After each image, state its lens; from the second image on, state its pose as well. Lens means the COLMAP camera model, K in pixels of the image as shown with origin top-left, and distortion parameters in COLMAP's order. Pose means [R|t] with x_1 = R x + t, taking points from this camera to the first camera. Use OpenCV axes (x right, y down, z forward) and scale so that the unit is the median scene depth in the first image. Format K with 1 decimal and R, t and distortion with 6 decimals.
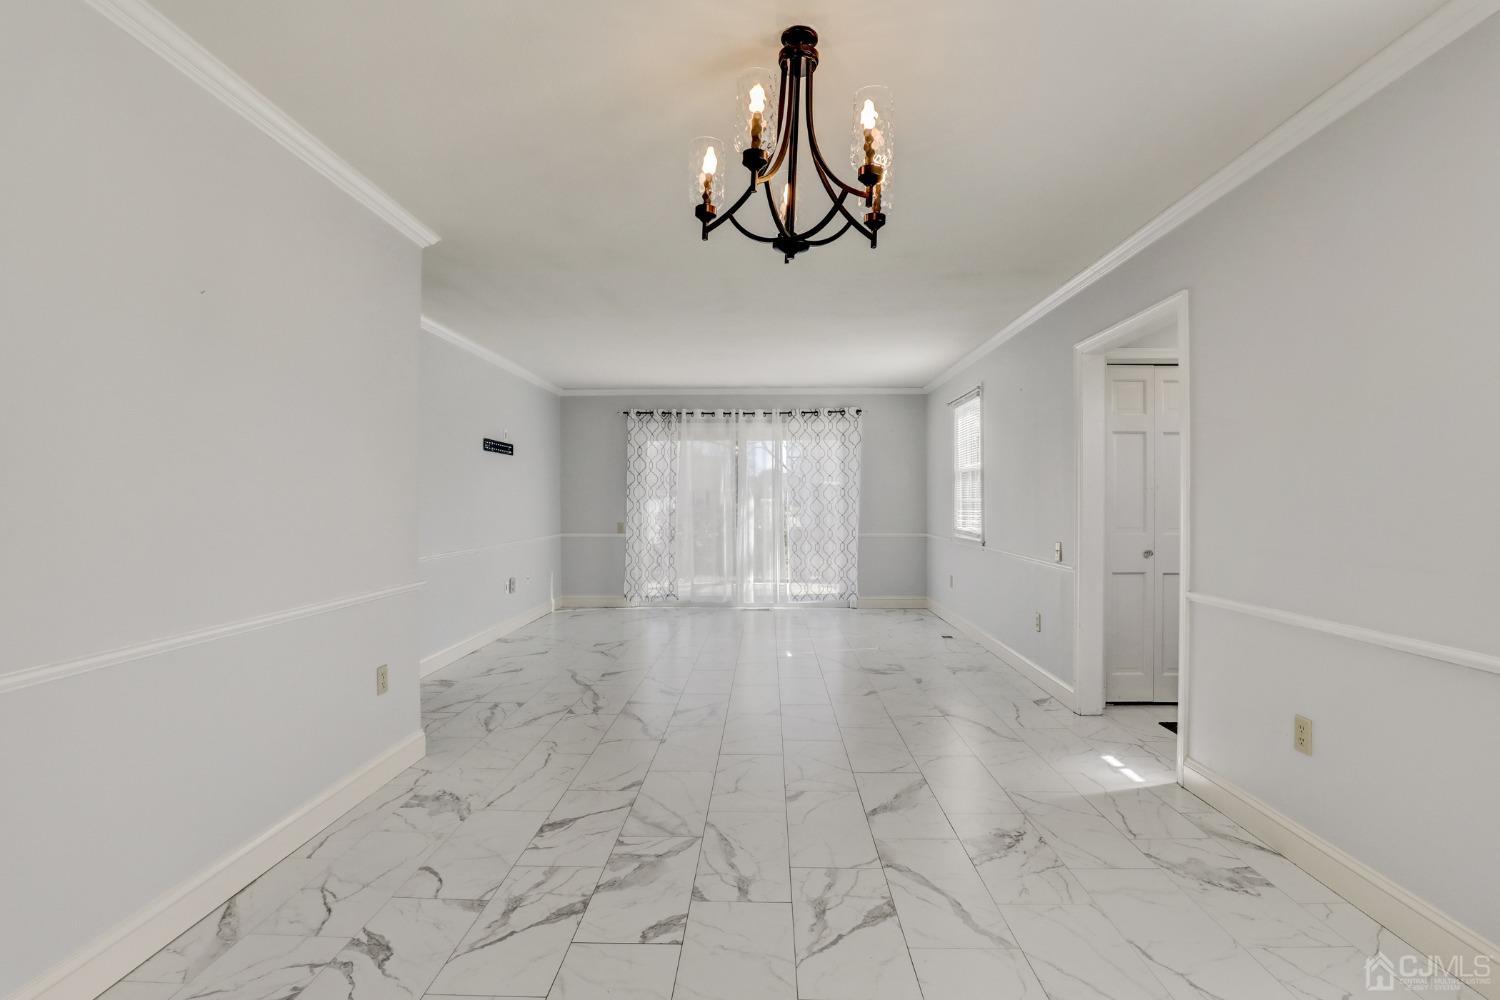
lens RADIAL K [[688.0, 0, 750.0], [0, 688.0, 500.0], [0, 0, 1]] dist [-0.038435, 0.000008]
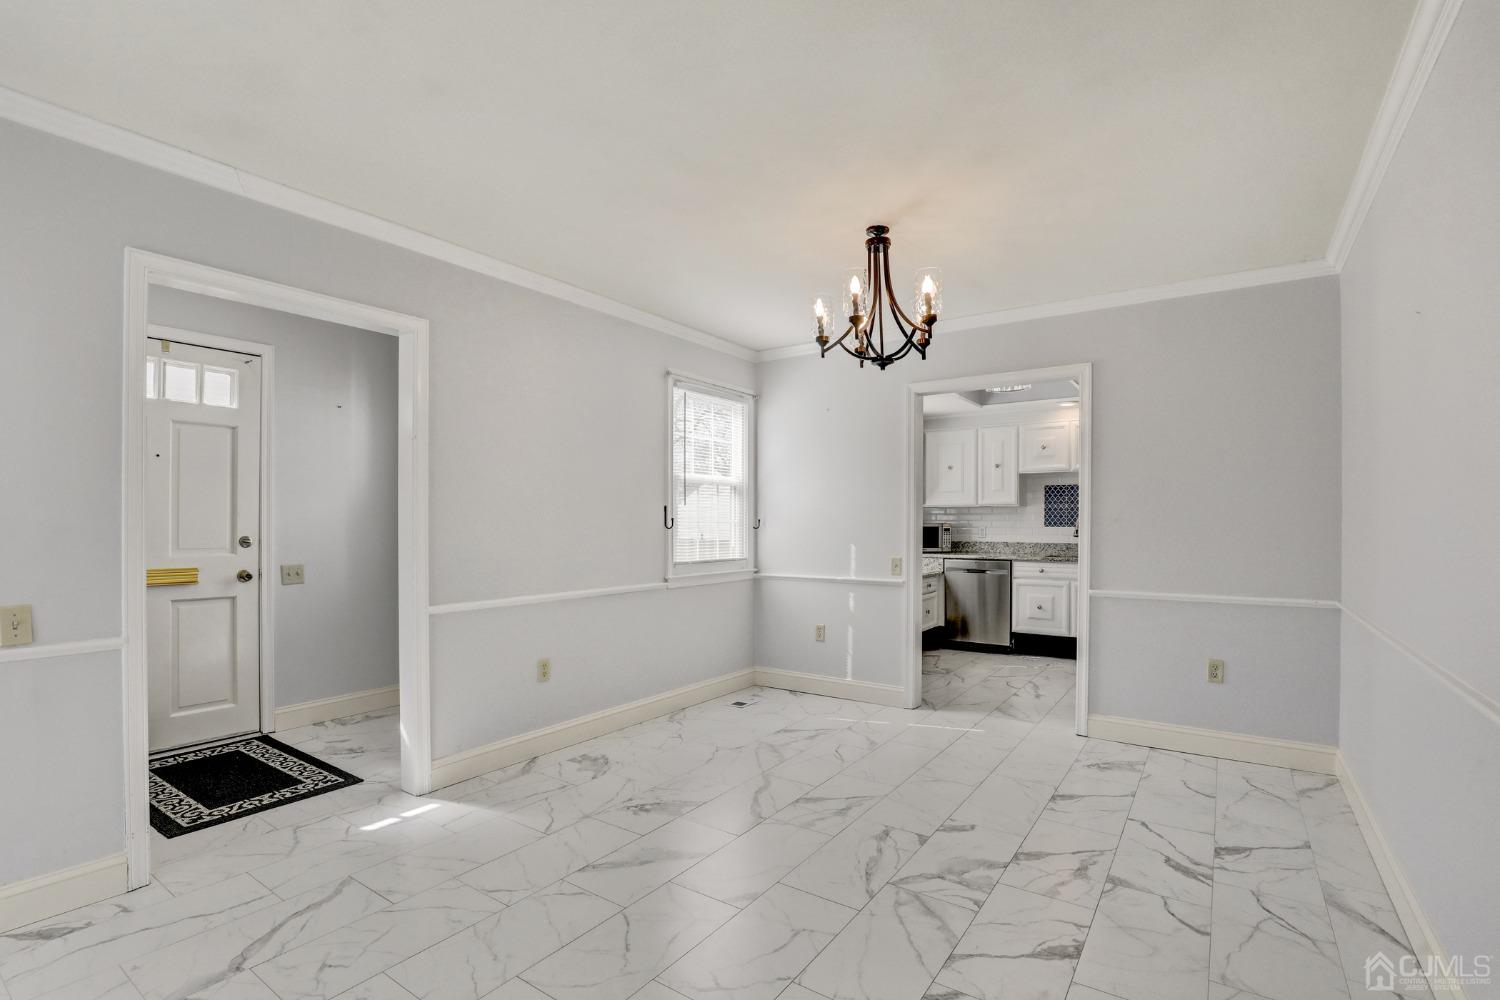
lens RADIAL K [[695.3, 0, 754.1], [0, 695.3, 526.3], [0, 0, 1]] dist [-0.039200, 0.007291]
pose [[-0.838598, -0.005463, 0.544723, -0.137277], [-0.002320, 0.999976, 0.006457, 0.000386], [-0.544746, 0.004151, -0.838591, 0.607414]]
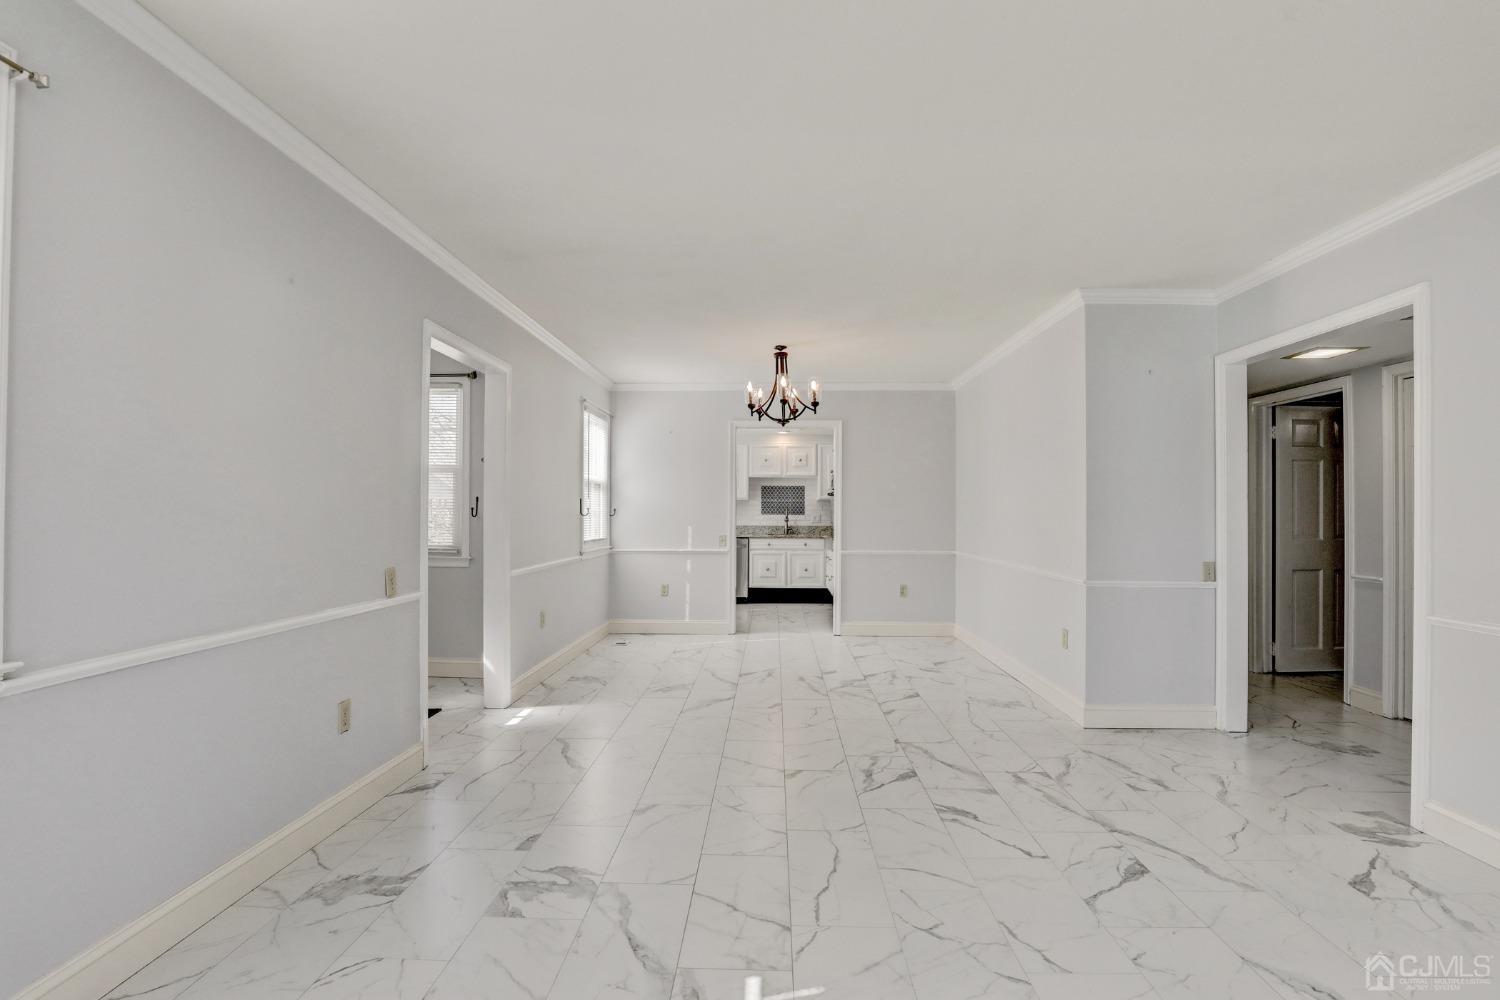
lens RADIAL K [[687.6, 0, 752.6], [0, 687.6, 508.9], [0, 0, 1]] dist [-0.027031, 0.000924]
pose [[-0.999974, -0.005684, 0.004385, 0.041436], [-0.005703, 0.999975, -0.004168, 0.000738], [-0.004361, -0.004193, -0.999982, 0.929837]]
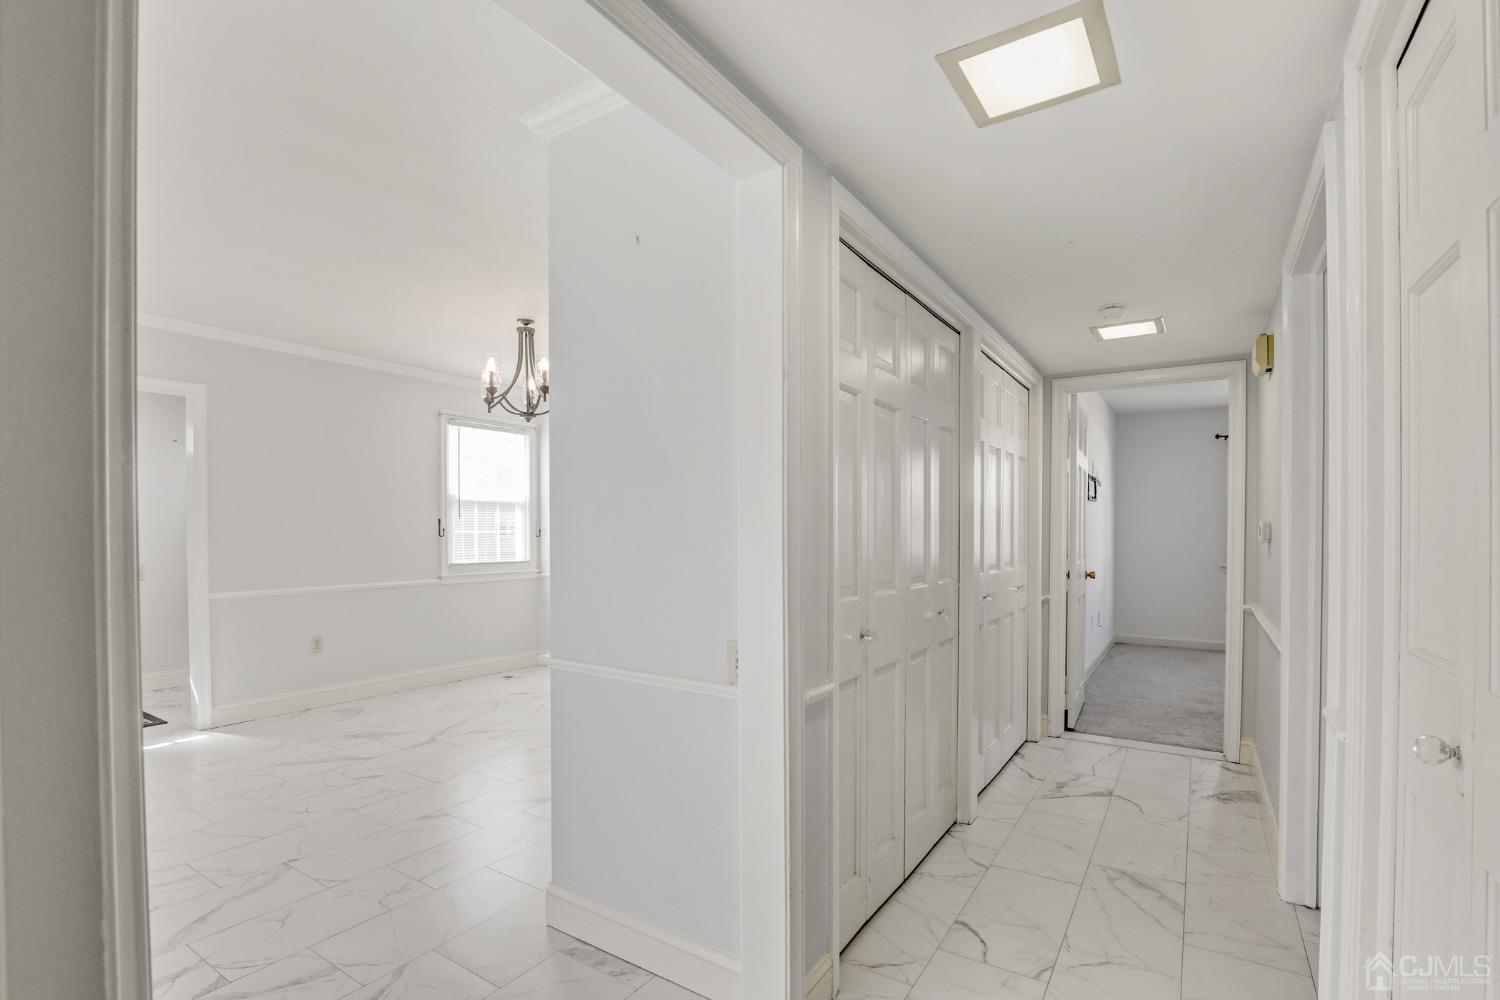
lens RADIAL K [[702.8, 0, 750.8], [0, 702.8, 543.9], [0, 0, 1]] dist [-0.030449, 0.000059]
pose [[-0.853507, -0.011263, 0.520960, -0.419451], [-0.002093, 0.999832, 0.018186, -0.000542], [-0.521077, 0.014432, -0.853387, 0.619076]]
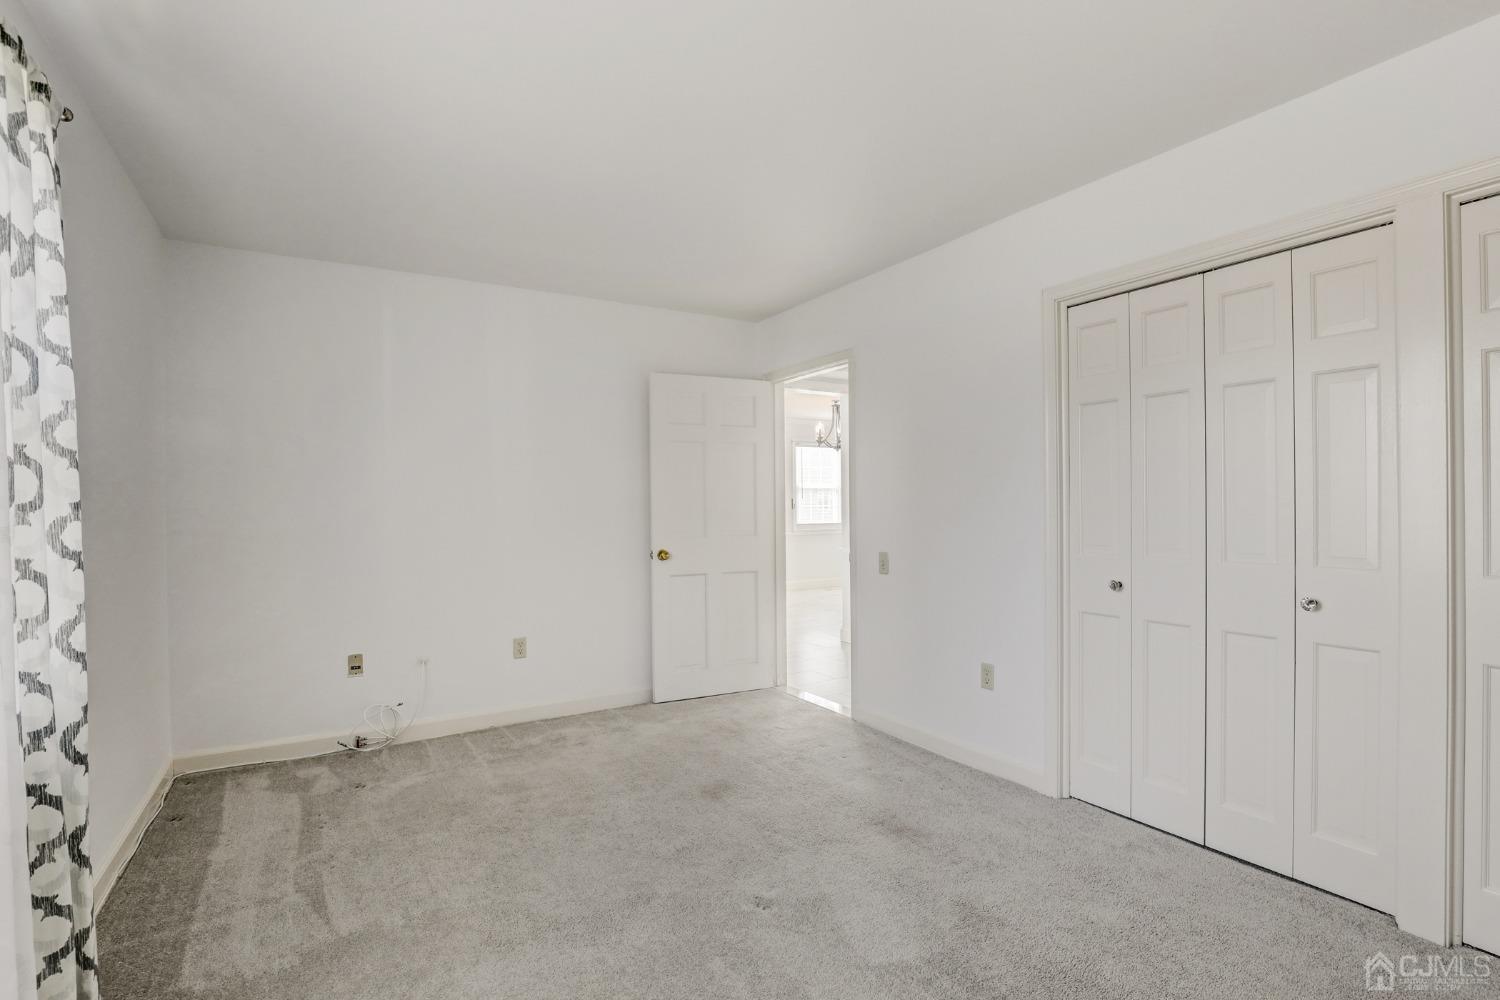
lens RADIAL K [[688.0, 0, 750.0], [0, 688.0, 500.0], [0, 0, 1]] dist [-0.038435, 0.000008]
pose [[-0.543787, 0.007964, 0.839186, -0.815592], [0.012074, 0.999926, -0.001666, -0.009431], [-0.839137, 0.009227, -0.543842, 0.944602]]
